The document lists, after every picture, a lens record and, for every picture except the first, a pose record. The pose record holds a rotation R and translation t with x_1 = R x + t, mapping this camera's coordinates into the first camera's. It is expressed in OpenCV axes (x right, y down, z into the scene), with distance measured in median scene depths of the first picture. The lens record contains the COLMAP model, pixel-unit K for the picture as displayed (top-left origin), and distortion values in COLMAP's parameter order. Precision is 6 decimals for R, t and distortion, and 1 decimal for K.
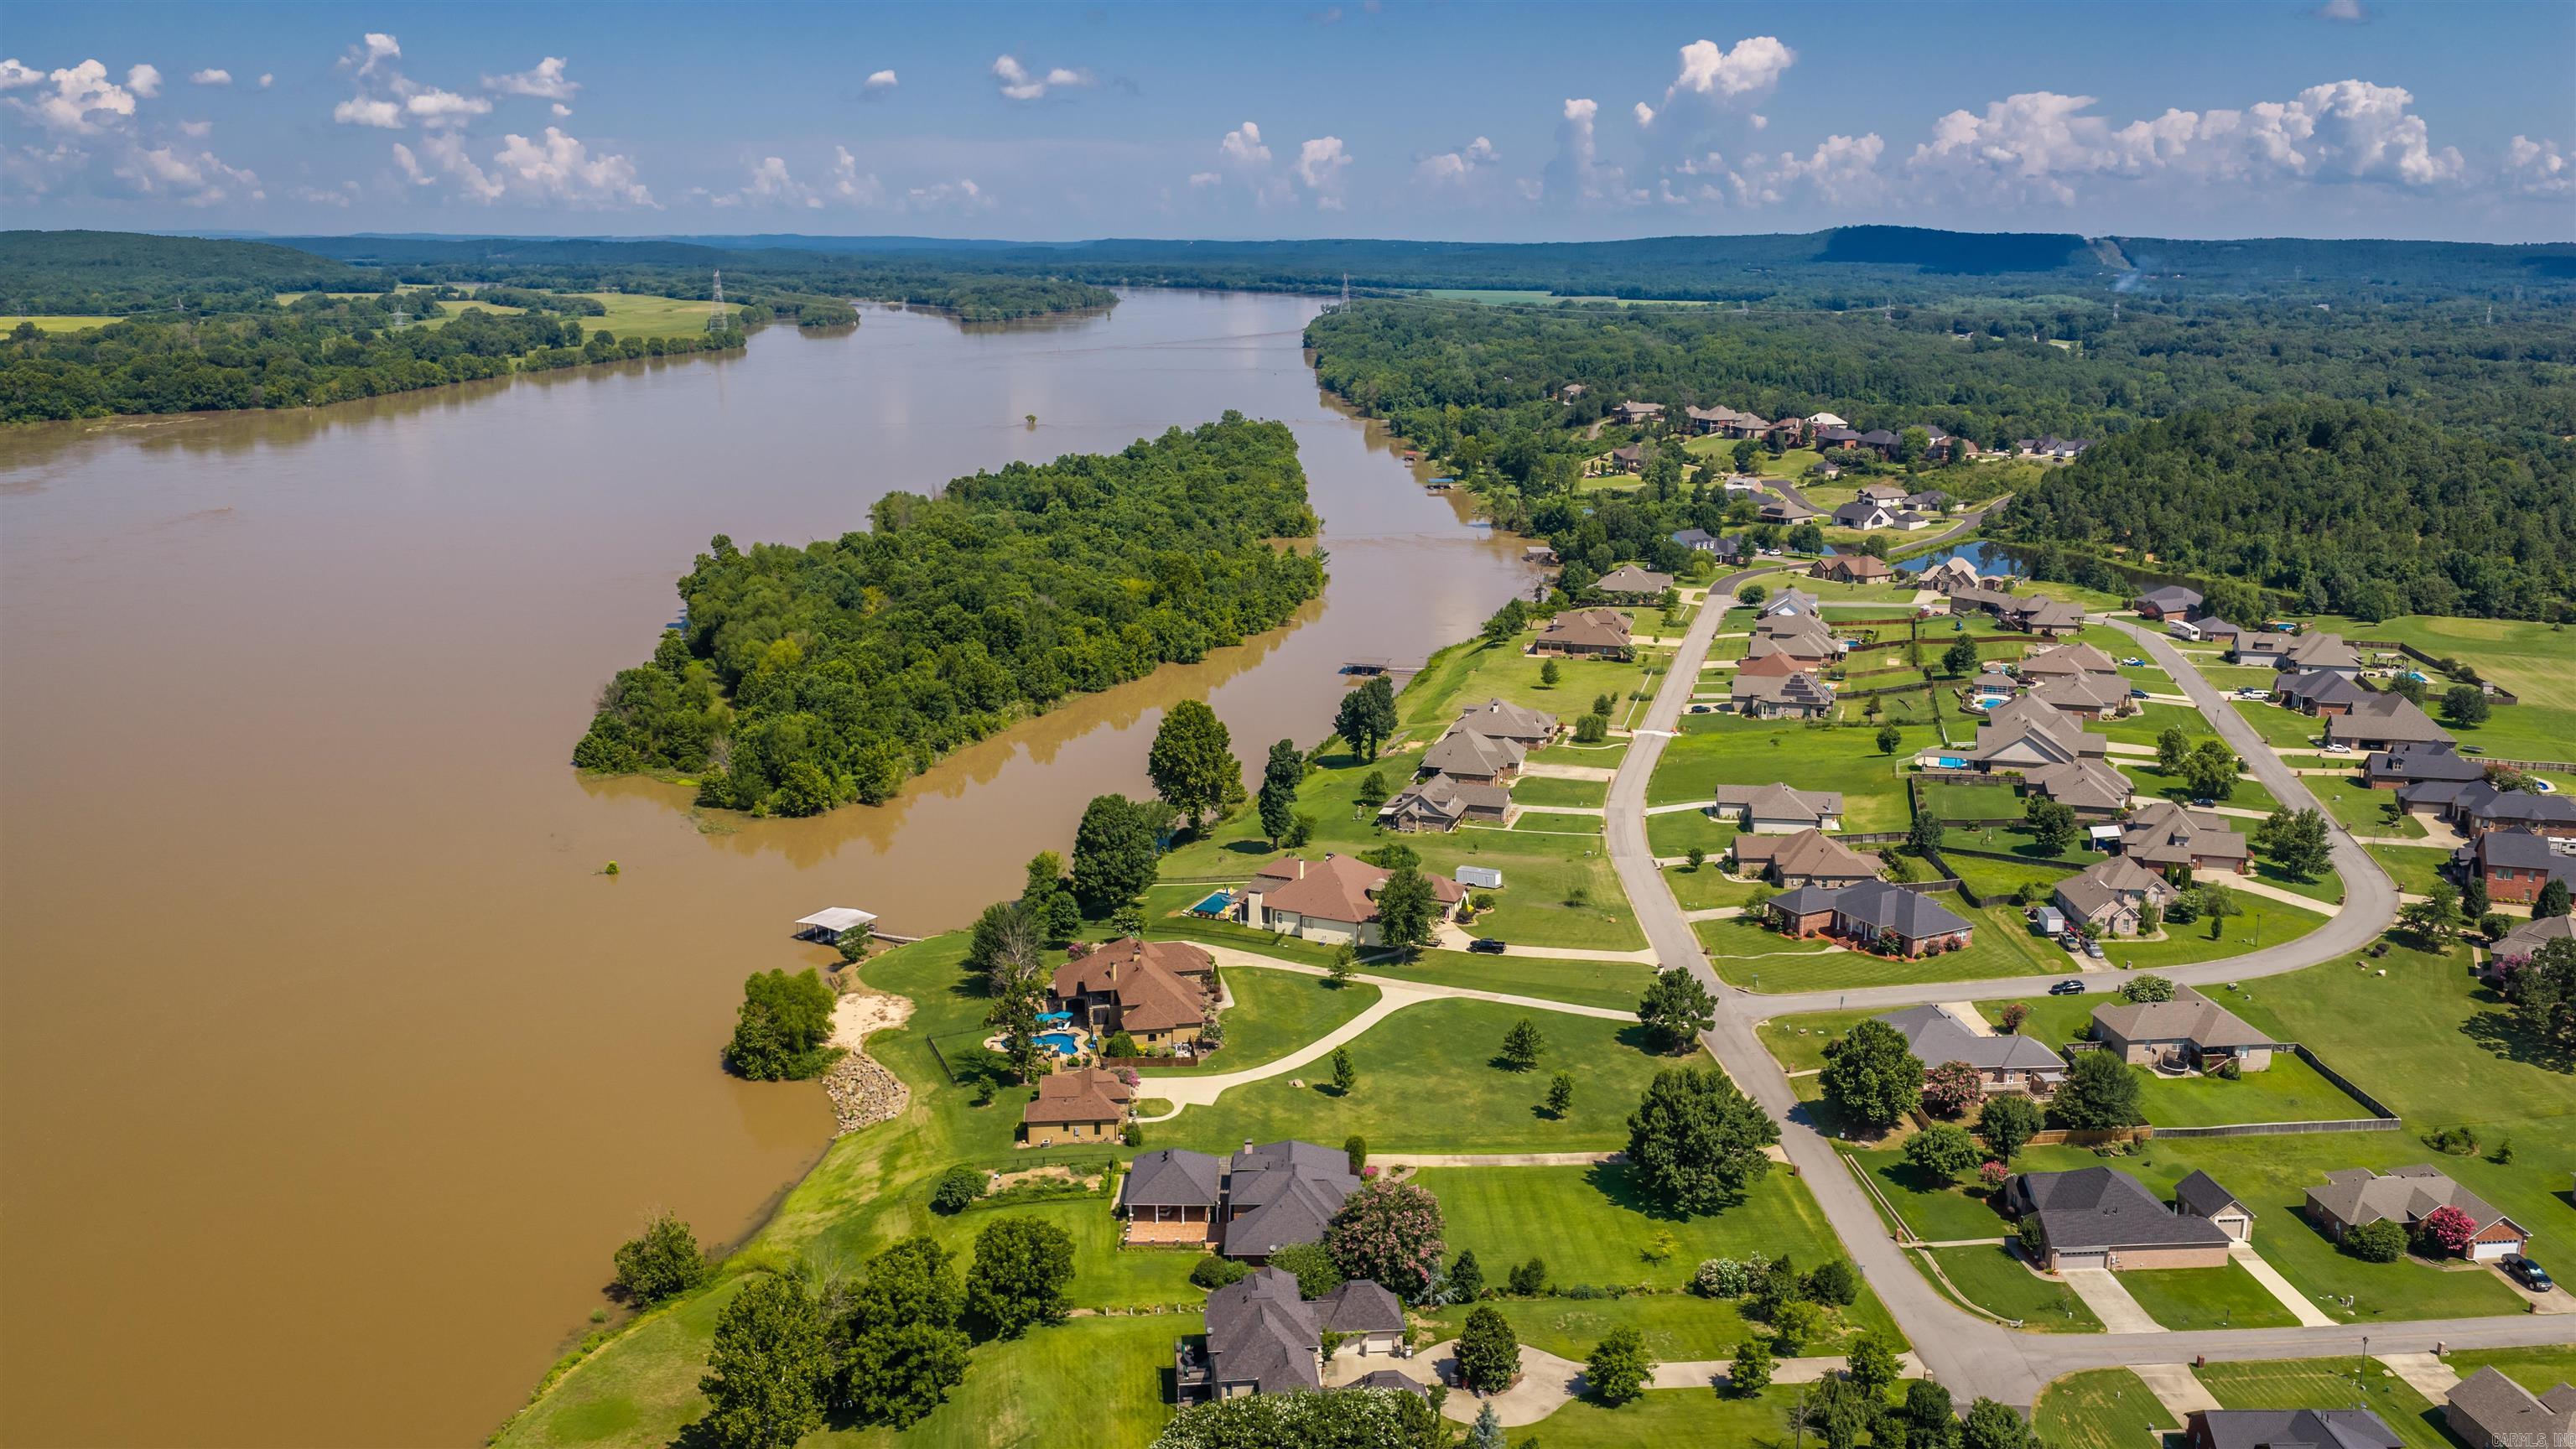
lens RADIAL K [[2113.1, 0, 1288.0], [0, 2113.1, 724.5], [0, 0, 1]] dist [0.020167, -0.041656]
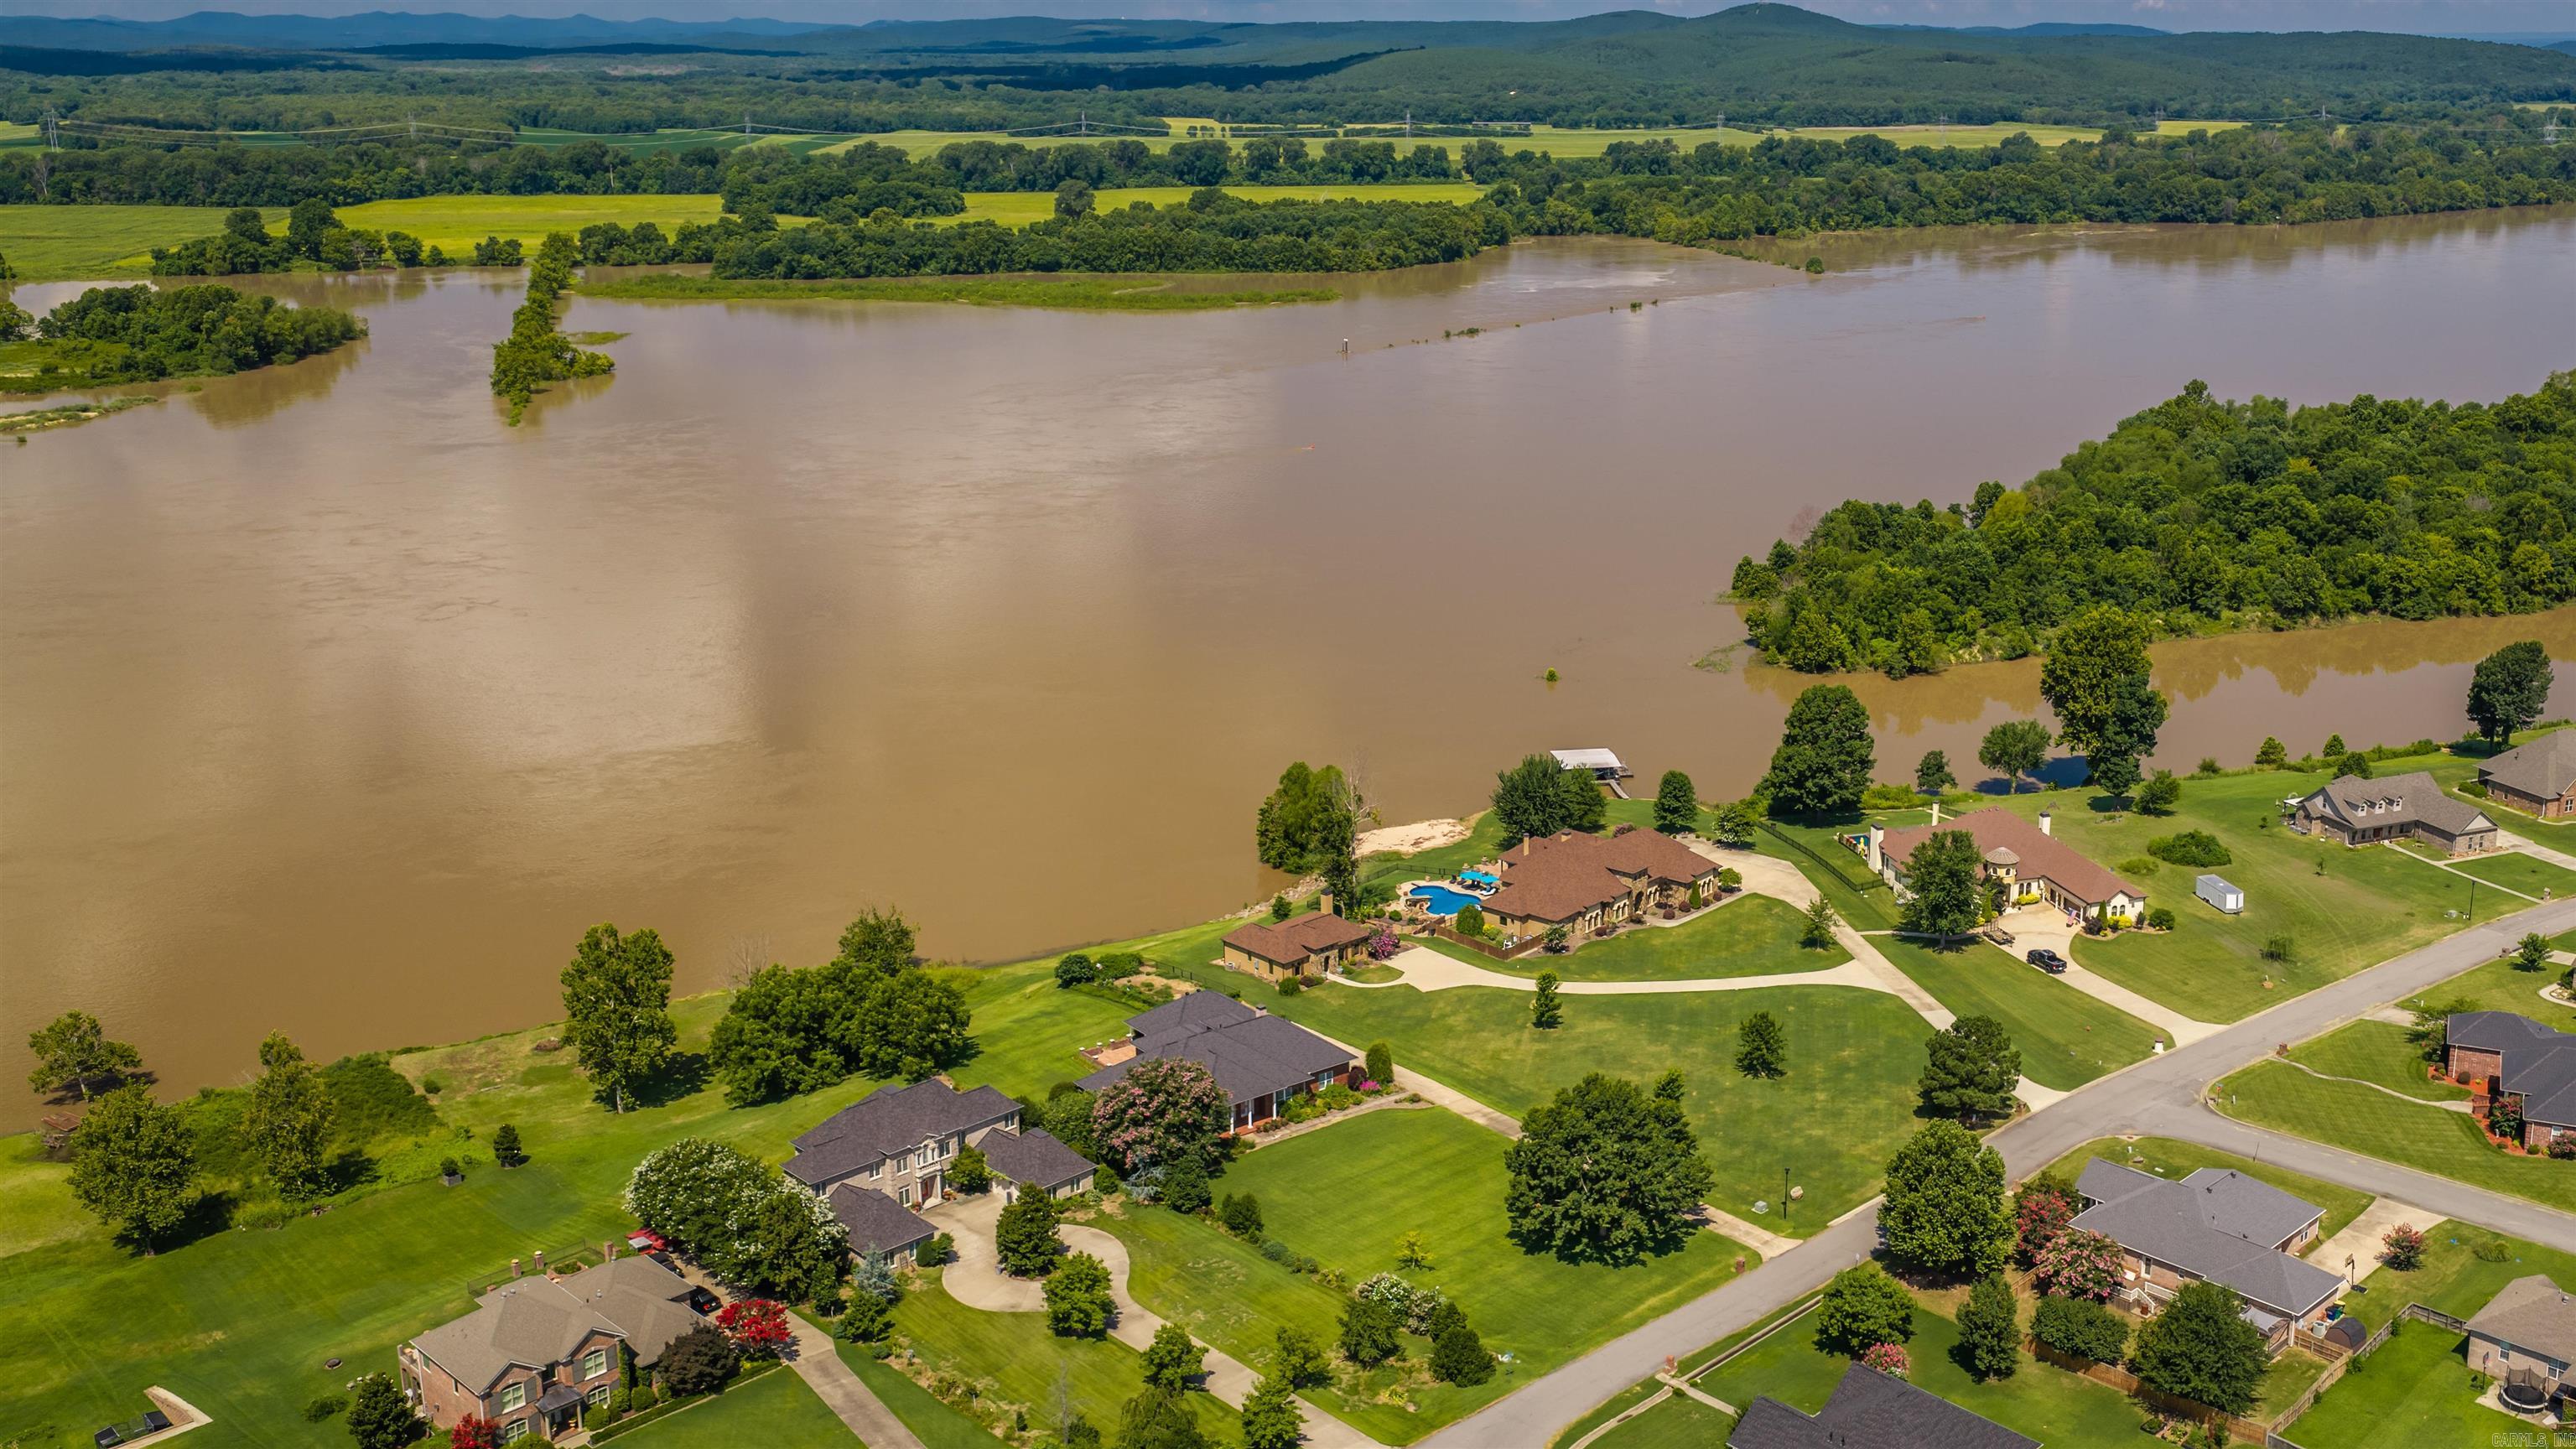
lens RADIAL K [[2399.7, 0, 1452.6], [0, 2399.7, 725.5], [0, 0, 1]] dist [-0.003319, -0.019400]
pose [[0.645641, 0.205420, -0.735493, 0.118991], [-0.166003, 0.977862, 0.127390, -0.011017], [0.745380, 0.039846, 0.665448, 0.053312]]
